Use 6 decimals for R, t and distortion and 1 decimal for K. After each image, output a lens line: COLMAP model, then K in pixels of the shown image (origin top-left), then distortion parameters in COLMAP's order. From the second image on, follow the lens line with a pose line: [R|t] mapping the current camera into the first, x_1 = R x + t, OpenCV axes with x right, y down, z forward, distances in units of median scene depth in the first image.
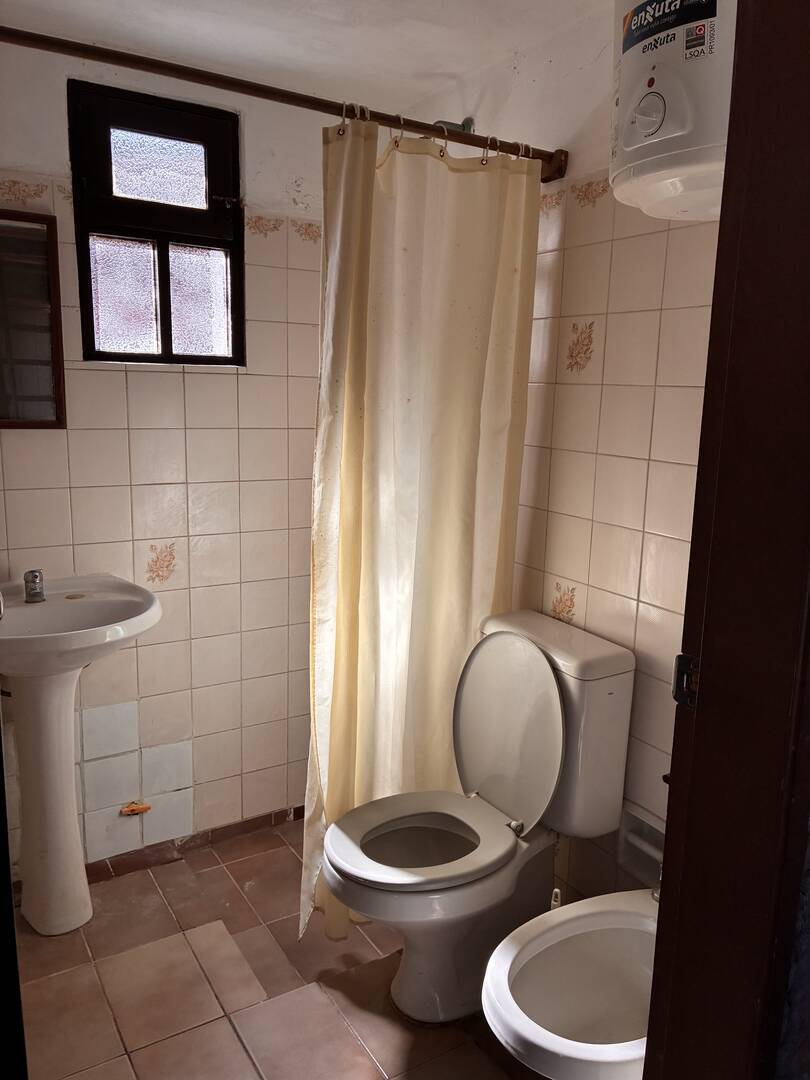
lens RADIAL K [[808.1, 0, 401.5], [0, 808.1, 541.4], [0, 0, 1]] dist [0.009582, -0.023279]
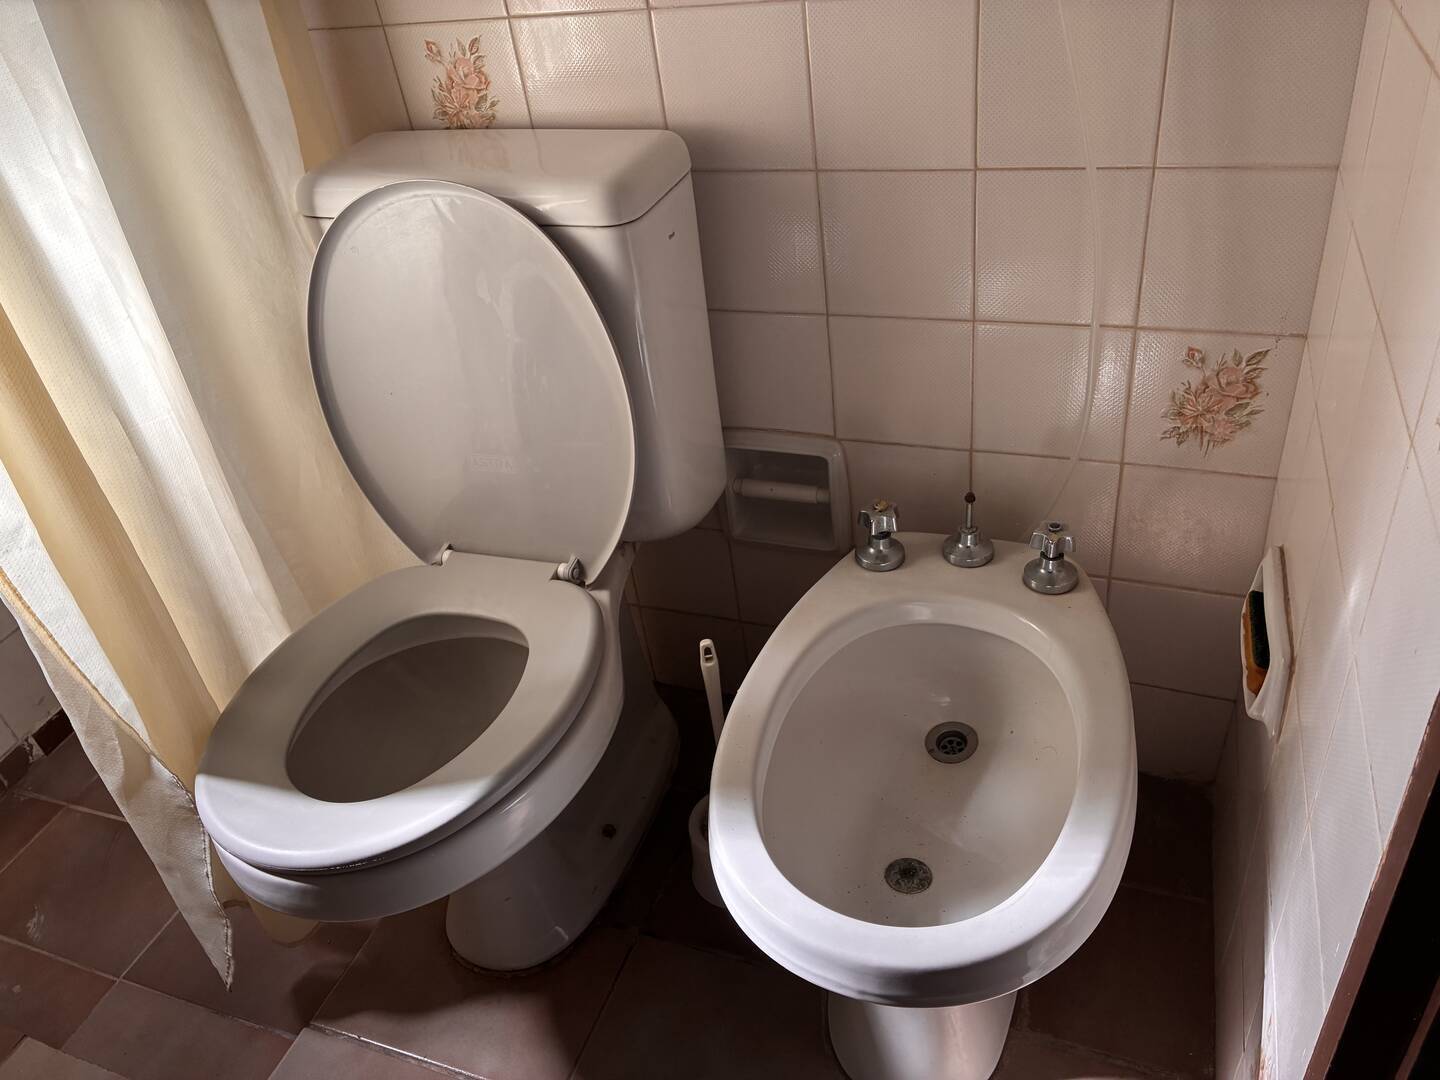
lens RADIAL K [[1077.5, 0, 719.9], [0, 1077.5, 529.2], [0, 0, 1]] dist [0.009582, -0.023279]
pose [[0.771958, -0.462135, 0.436477, -0.059872], [0.253389, 0.853435, 0.455458, 0.053822], [-0.582988, -0.240996, 0.775916, 0.431557]]
